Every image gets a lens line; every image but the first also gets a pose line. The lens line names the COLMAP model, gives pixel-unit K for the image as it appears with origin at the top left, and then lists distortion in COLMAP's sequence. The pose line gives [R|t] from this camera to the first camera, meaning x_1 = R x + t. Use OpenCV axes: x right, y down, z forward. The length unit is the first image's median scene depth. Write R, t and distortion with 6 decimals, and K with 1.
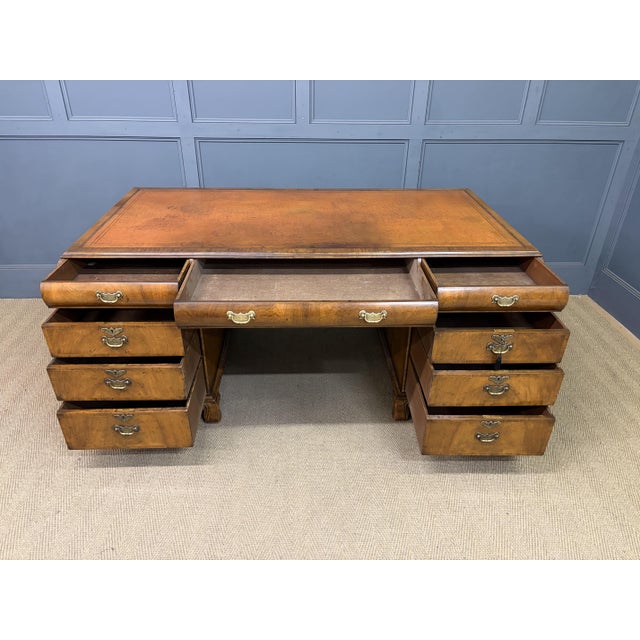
lens RADIAL K [[490.3, 0, 323.9], [0, 490.3, 315.9], [0, 0, 1]] dist [0.030551, -0.036703]
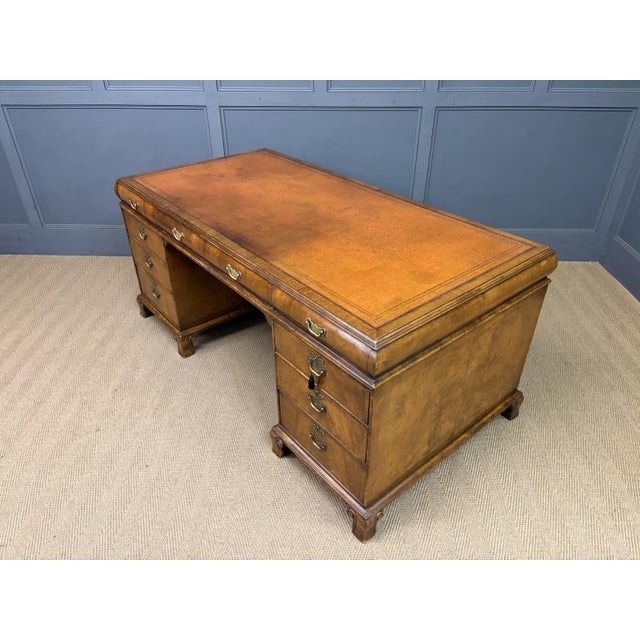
lens RADIAL K [[490.3, 0, 319.7], [0, 490.3, 321.0], [0, 0, 1]] dist [0.030551, -0.036703]
pose [[0.603504, 0.429103, -0.672052, 0.727574], [-0.386940, 0.894559, 0.223701, -0.244132], [0.697181, 0.125039, 0.705907, 0.405961]]
